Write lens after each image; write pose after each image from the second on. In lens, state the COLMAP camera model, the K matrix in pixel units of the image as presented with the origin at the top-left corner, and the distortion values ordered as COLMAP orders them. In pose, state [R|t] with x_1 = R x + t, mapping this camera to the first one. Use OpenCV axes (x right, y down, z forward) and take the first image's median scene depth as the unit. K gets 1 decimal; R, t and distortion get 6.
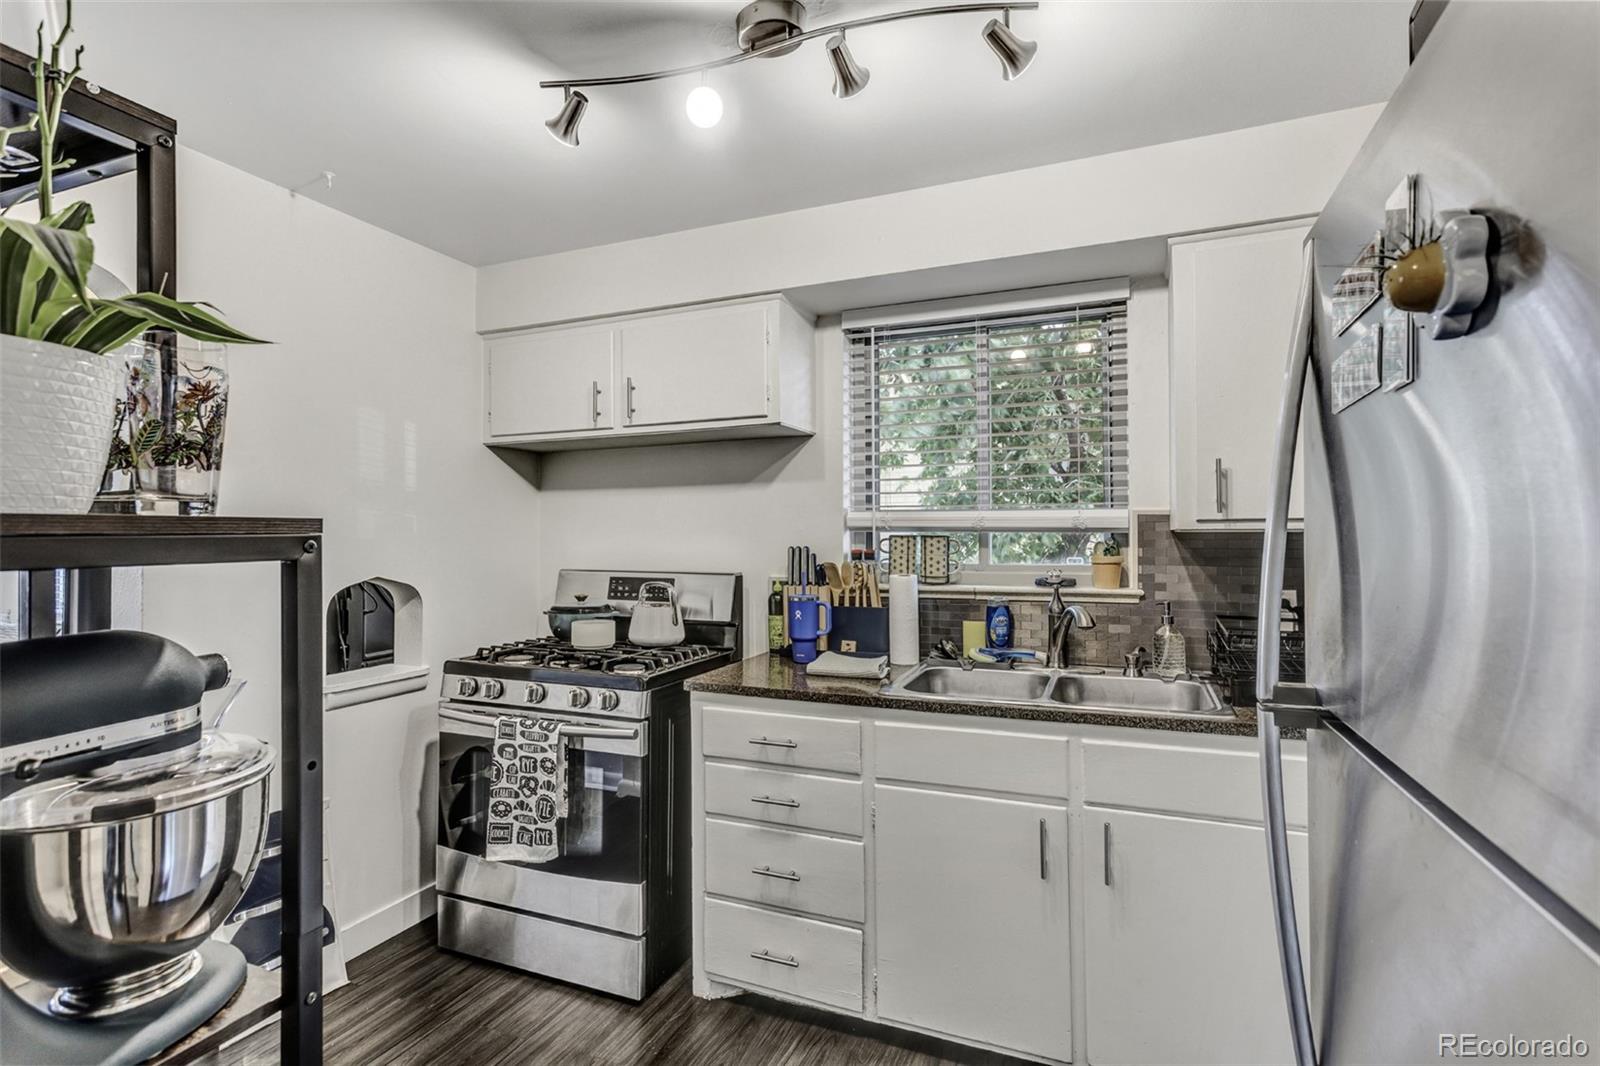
lens RADIAL K [[796.5, 0, 801.4], [0, 796.5, 527.2], [0, 0, 1]] dist [0.014152, -0.001172]
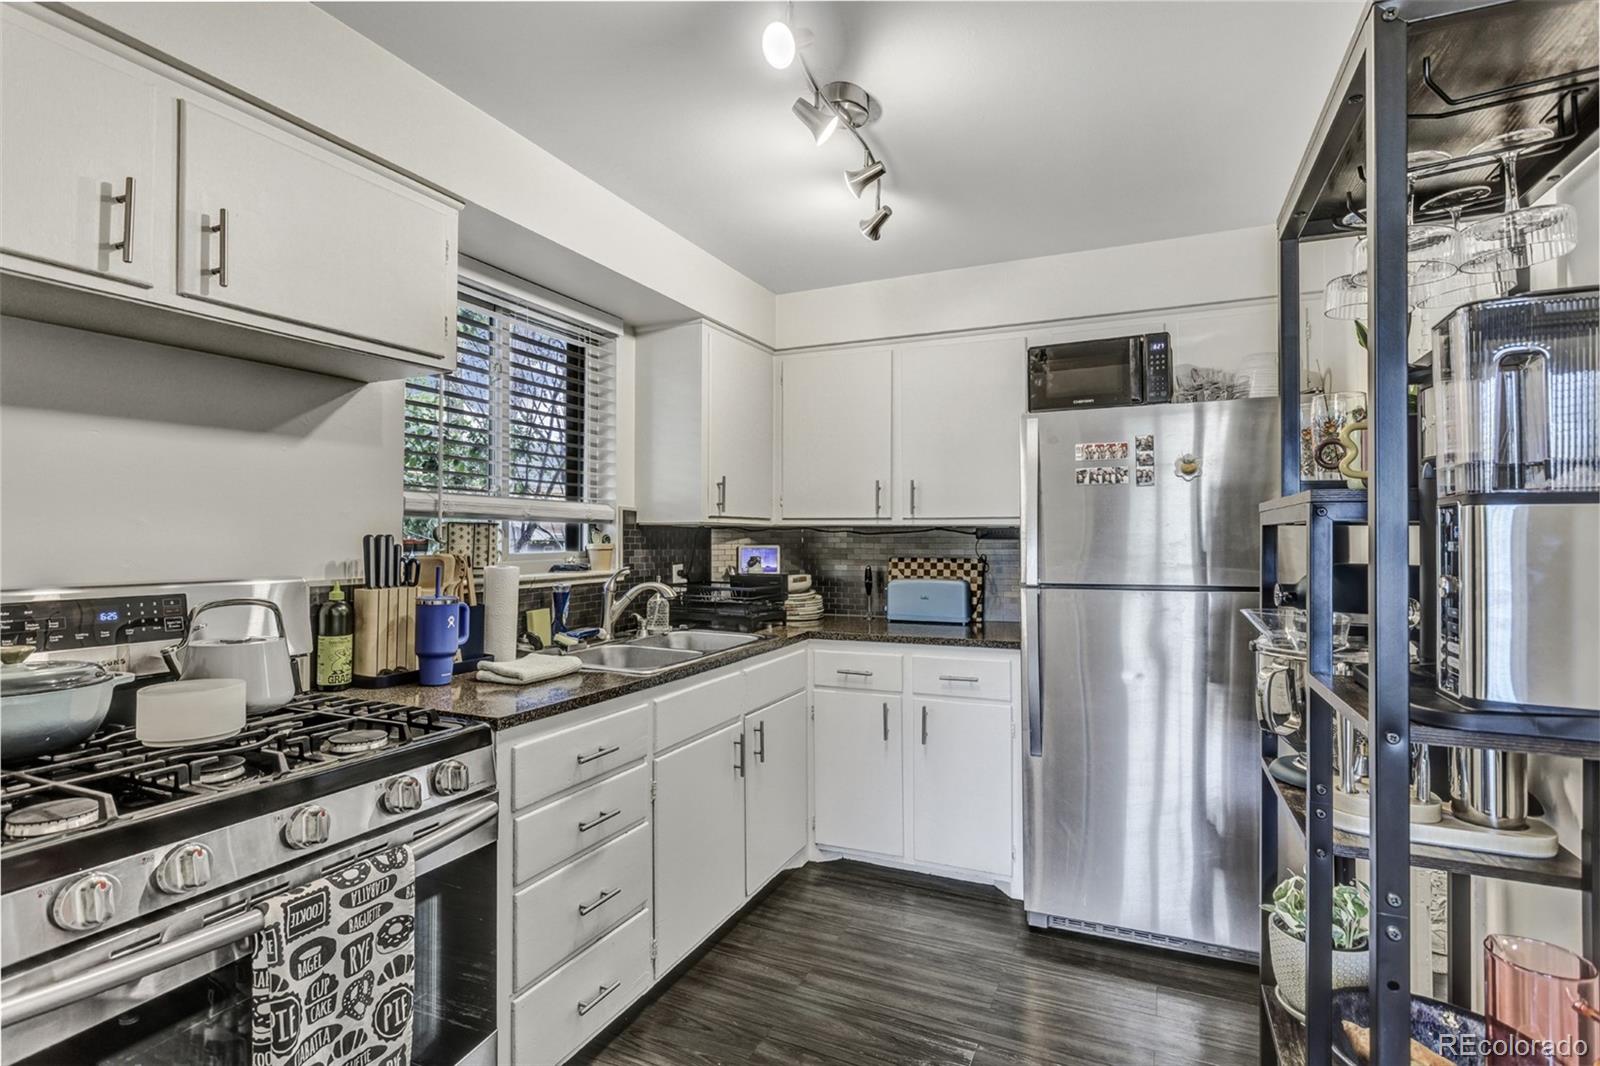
lens RADIAL K [[799.1, 0, 802.5], [0, 799.1, 538.0], [0, 0, 1]] dist [0.000872, 0.001733]
pose [[-0.005544, 0.003205, 0.999979, -0.851931], [-0.008994, 0.999954, -0.003255, 0.030253], [-0.999944, -0.009012, -0.005515, 0.718694]]
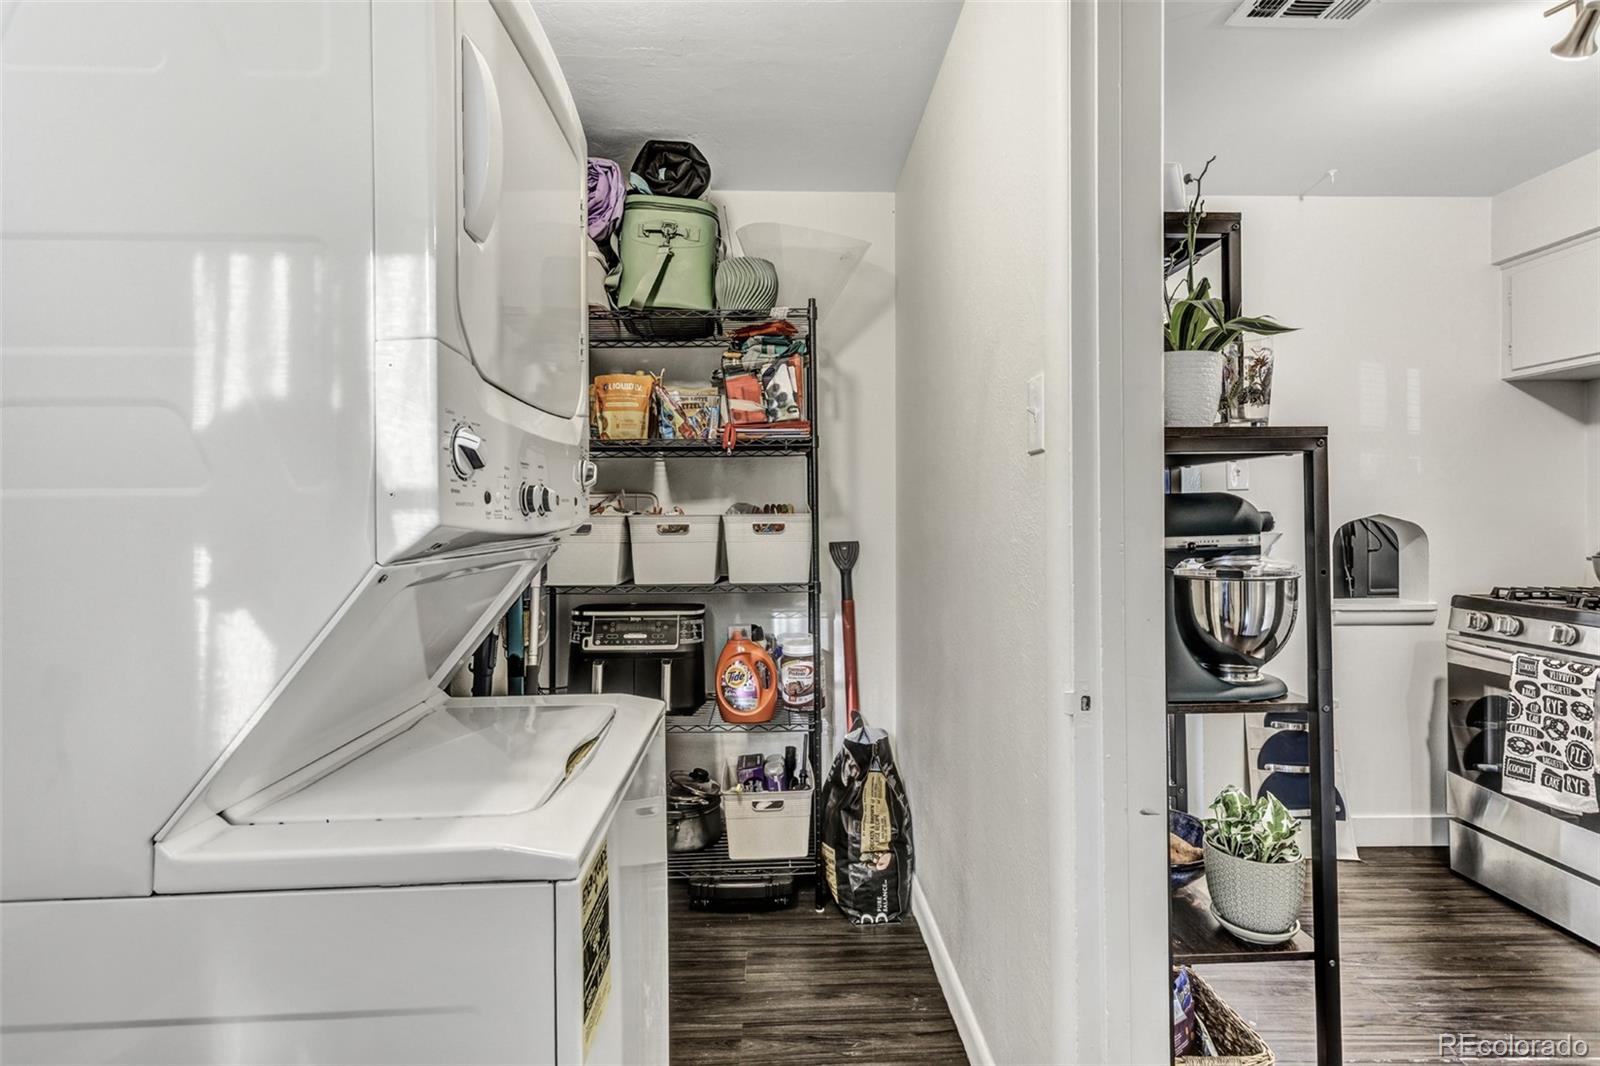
lens RADIAL K [[796.5, 0, 801.4], [0, 796.5, 527.2], [0, 0, 1]] dist [0.014152, -0.001172]
pose [[0.434002, 0.005048, -0.900898, 0.134381], [0.024159, 0.999559, 0.017239, 0.044795], [0.900588, -0.029246, 0.433688, -0.223444]]
